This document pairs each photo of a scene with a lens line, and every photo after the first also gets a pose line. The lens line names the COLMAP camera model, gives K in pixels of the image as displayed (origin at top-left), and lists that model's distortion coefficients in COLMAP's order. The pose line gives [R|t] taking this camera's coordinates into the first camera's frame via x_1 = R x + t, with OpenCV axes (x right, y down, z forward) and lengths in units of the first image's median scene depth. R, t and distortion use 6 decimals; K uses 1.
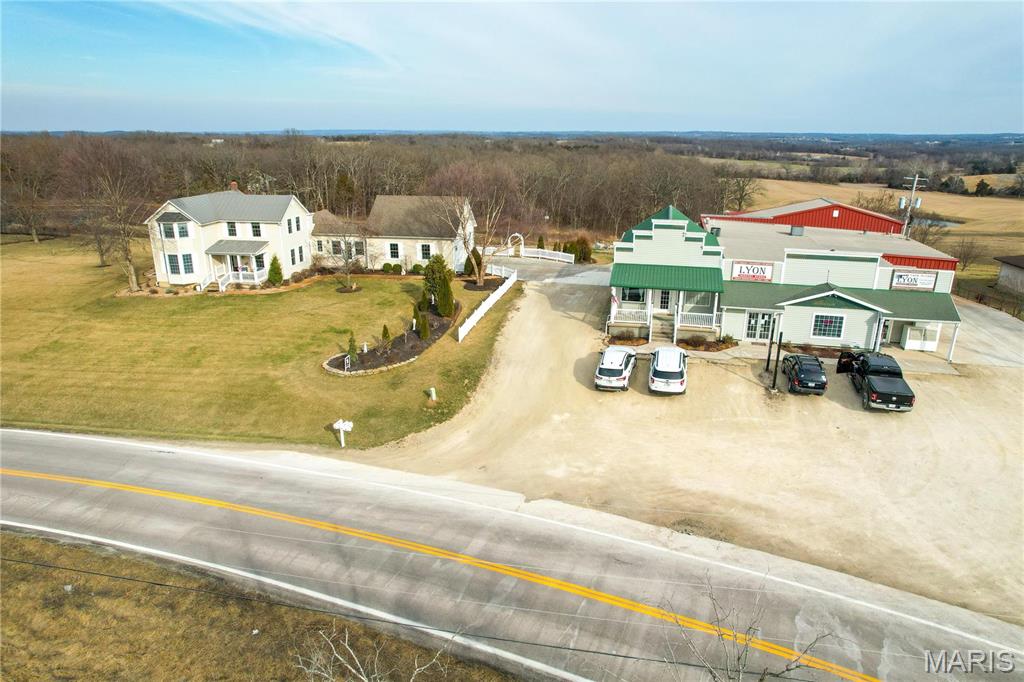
lens RADIAL K [[696.8, 0, 518.1], [0, 696.8, 308.4], [0, 0, 1]] dist [-0.045315, 0.037315]
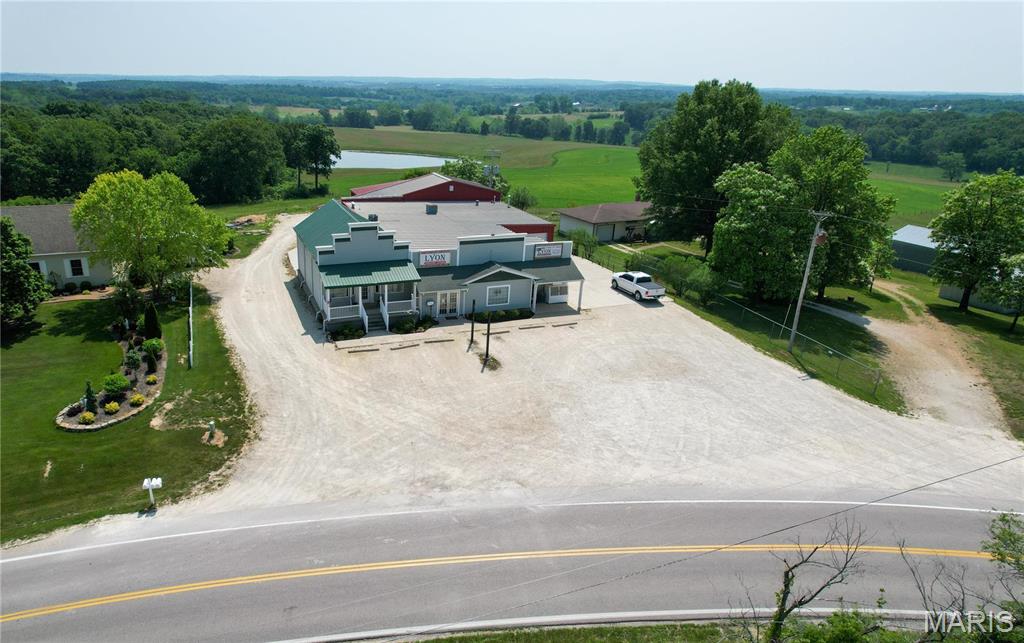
lens RADIAL K [[699.3, 0, 459.0], [0, 699.3, 267.1], [0, 0, 1]] dist [-0.029647, 0.001441]
pose [[0.849339, -0.132129, 0.511043, -0.241624], [0.124087, 0.991011, 0.049996, -0.093558], [-0.513056, 0.020950, 0.858100, -0.050447]]
